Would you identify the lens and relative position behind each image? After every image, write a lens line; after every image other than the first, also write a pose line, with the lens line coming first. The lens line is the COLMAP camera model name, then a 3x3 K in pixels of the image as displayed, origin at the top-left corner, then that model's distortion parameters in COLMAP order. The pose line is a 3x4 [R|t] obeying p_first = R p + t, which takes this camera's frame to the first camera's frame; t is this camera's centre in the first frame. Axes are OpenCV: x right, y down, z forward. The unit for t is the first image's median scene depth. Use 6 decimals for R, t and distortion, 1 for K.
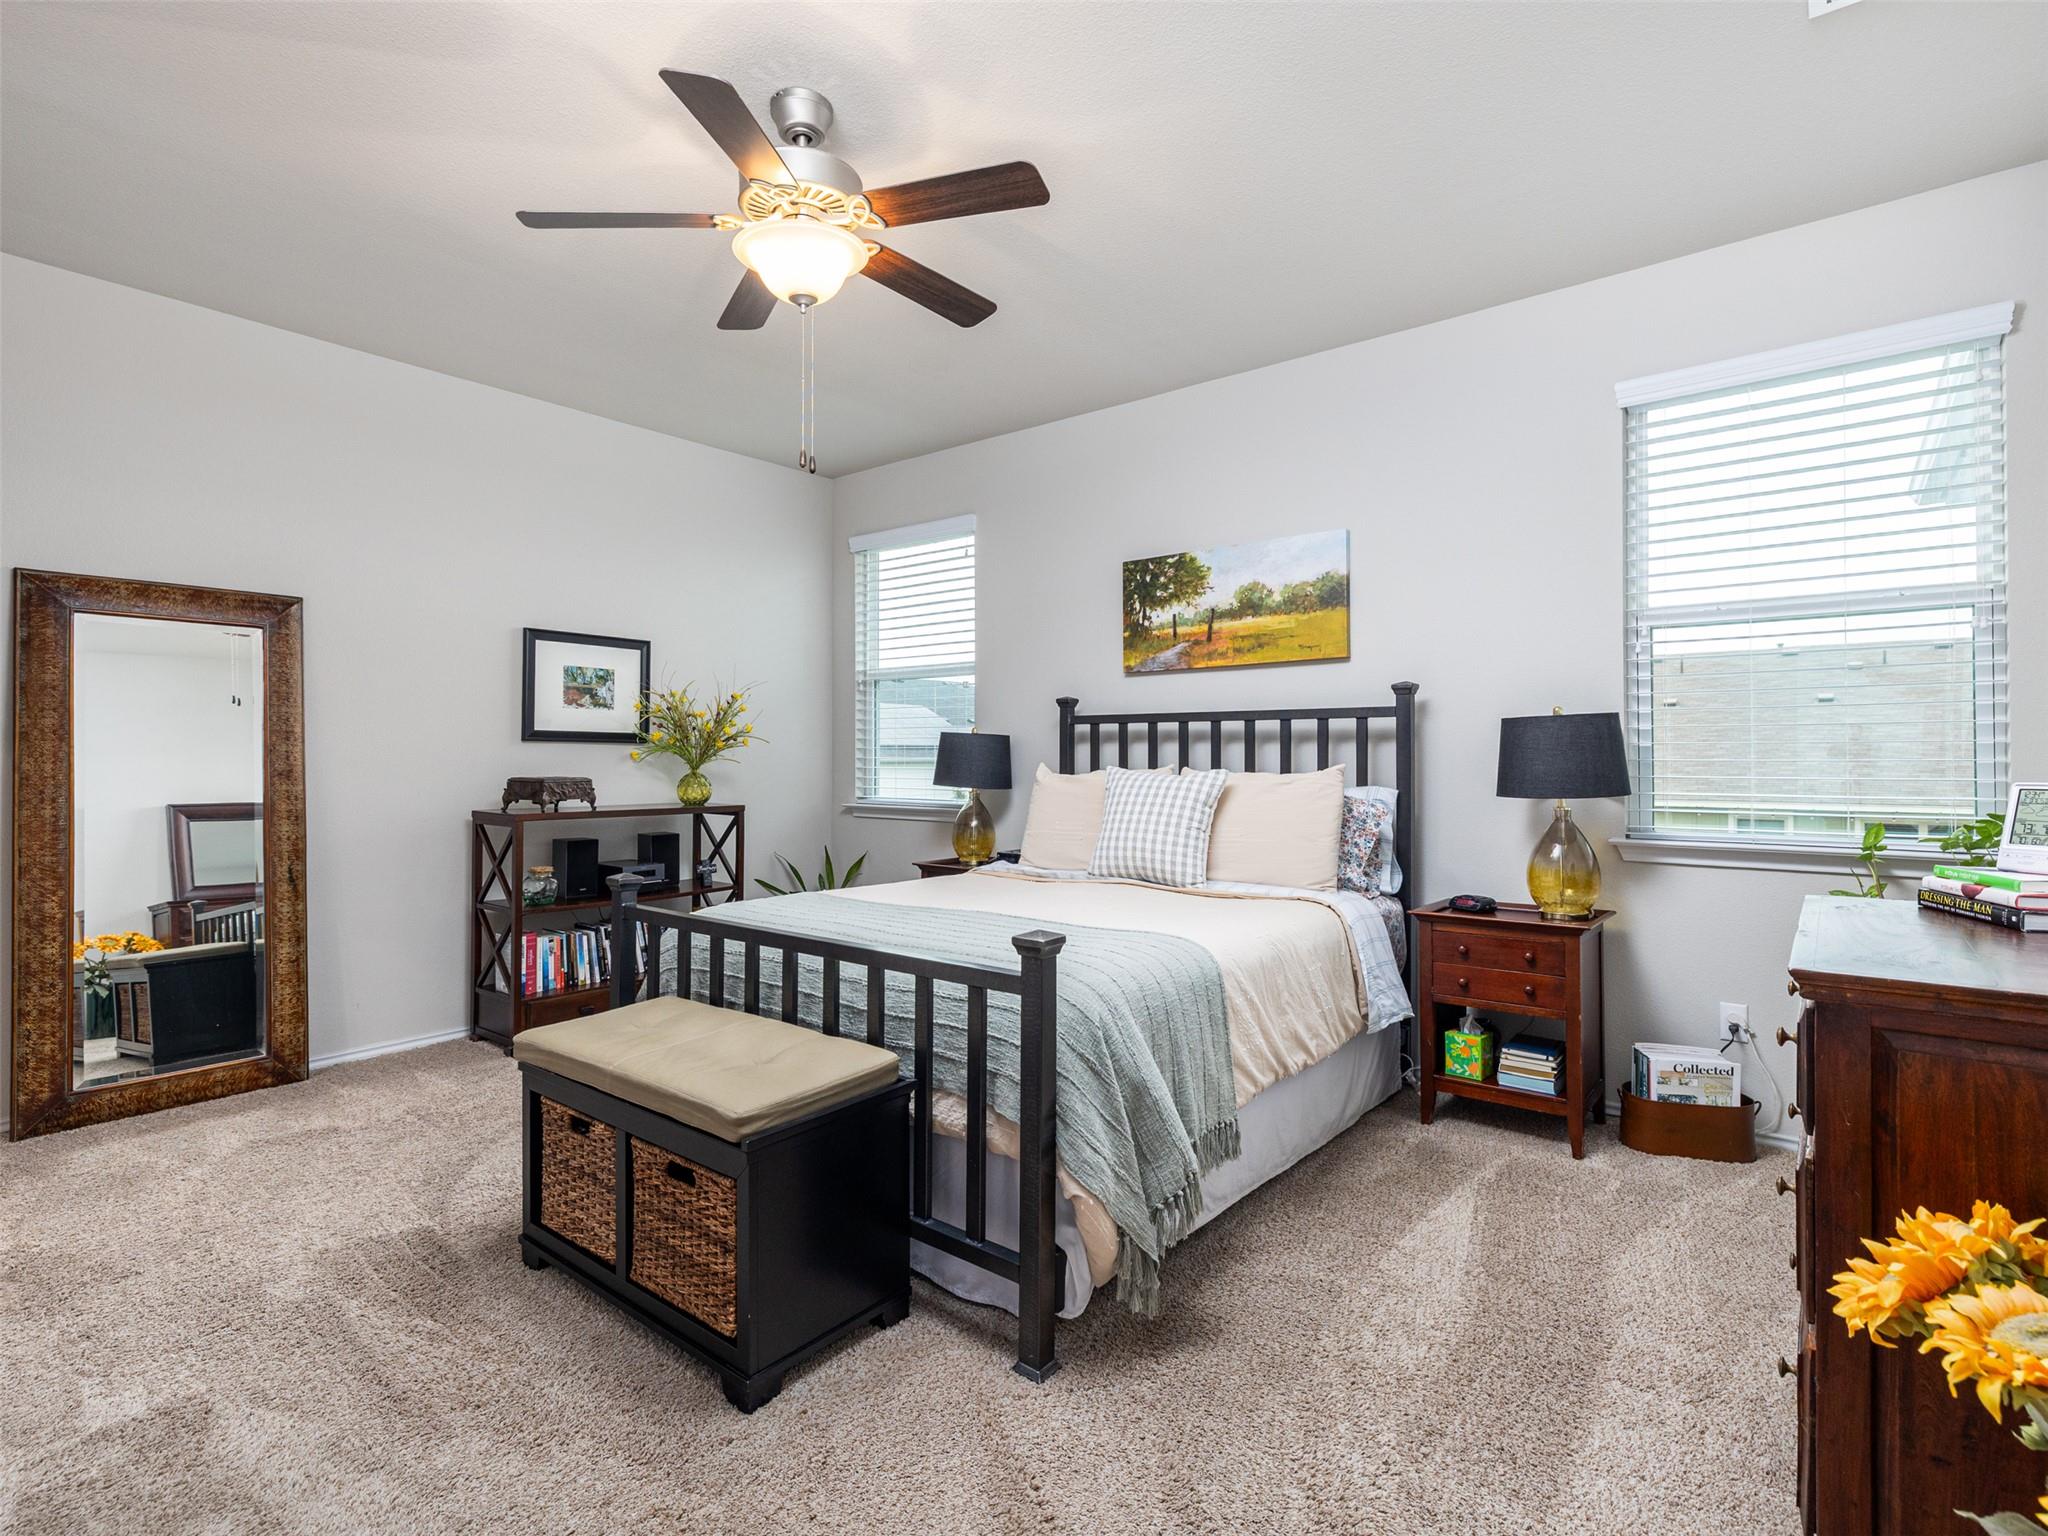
lens RADIAL K [[994.8, 0, 1020.2], [0, 994.8, 756.7], [0, 0, 1]] dist [0.001135, 0.000047]
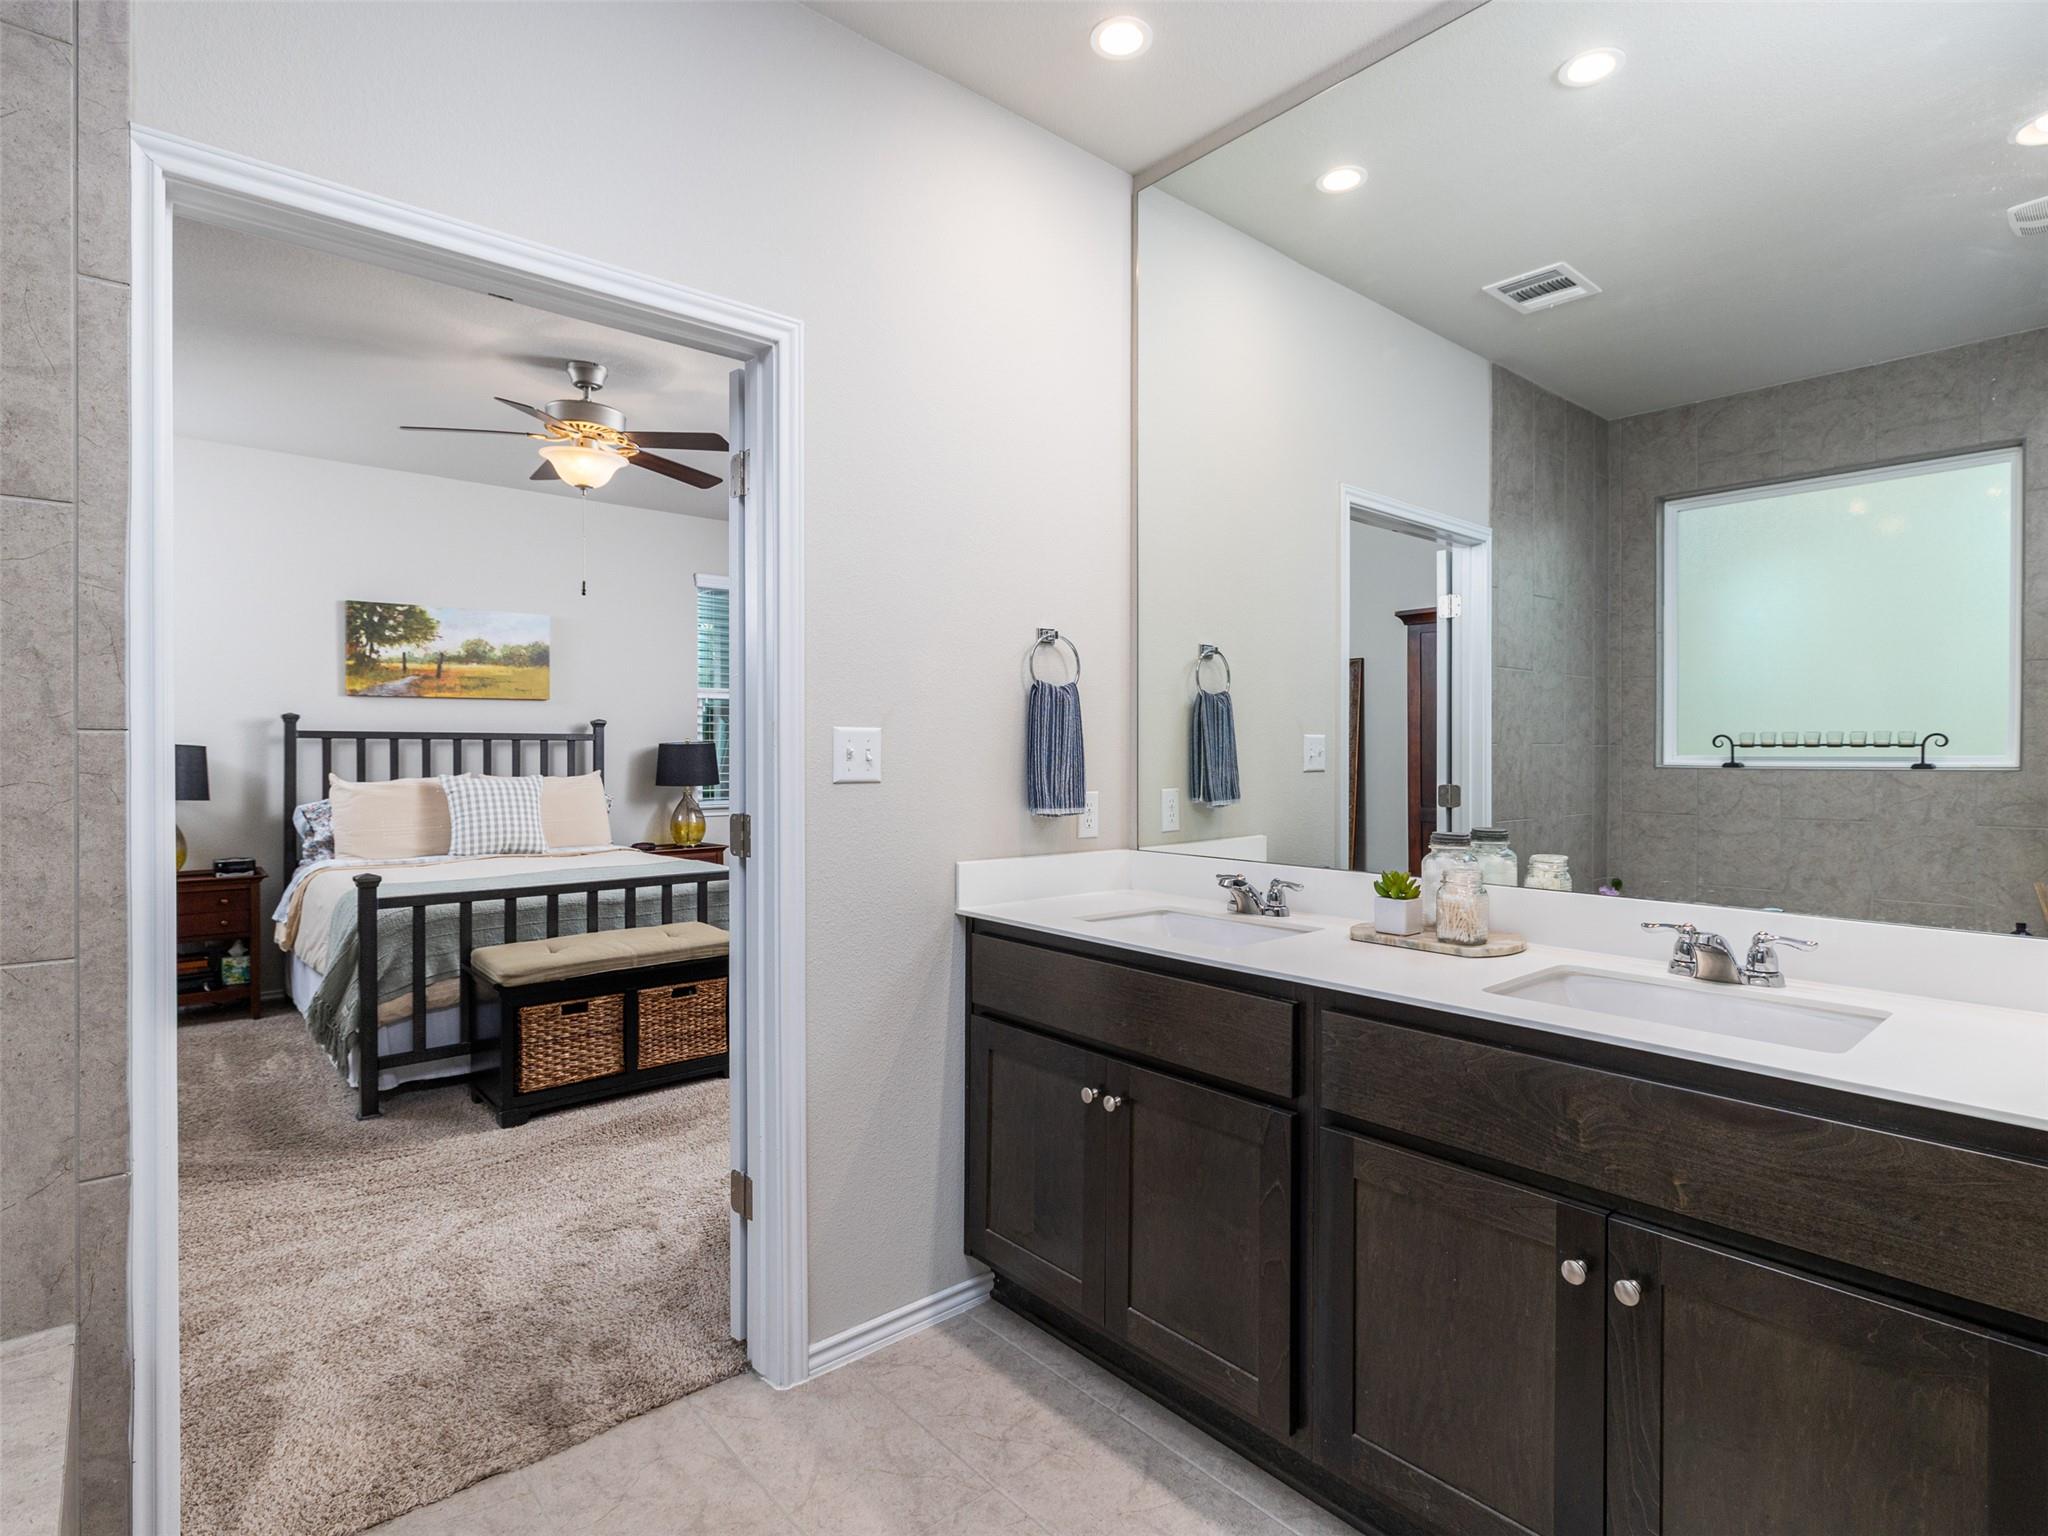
lens RADIAL K [[1031.8, 0, 1027.3], [0, 1031.8, 757.3], [0, 0, 1]] dist [-0.005230, 0.000835]
pose [[0.180118, -0.007517, 0.983616, -0.985295], [-0.002110, 0.999966, 0.008028, -0.023237], [-0.983643, -0.003521, 0.180096, -0.006020]]
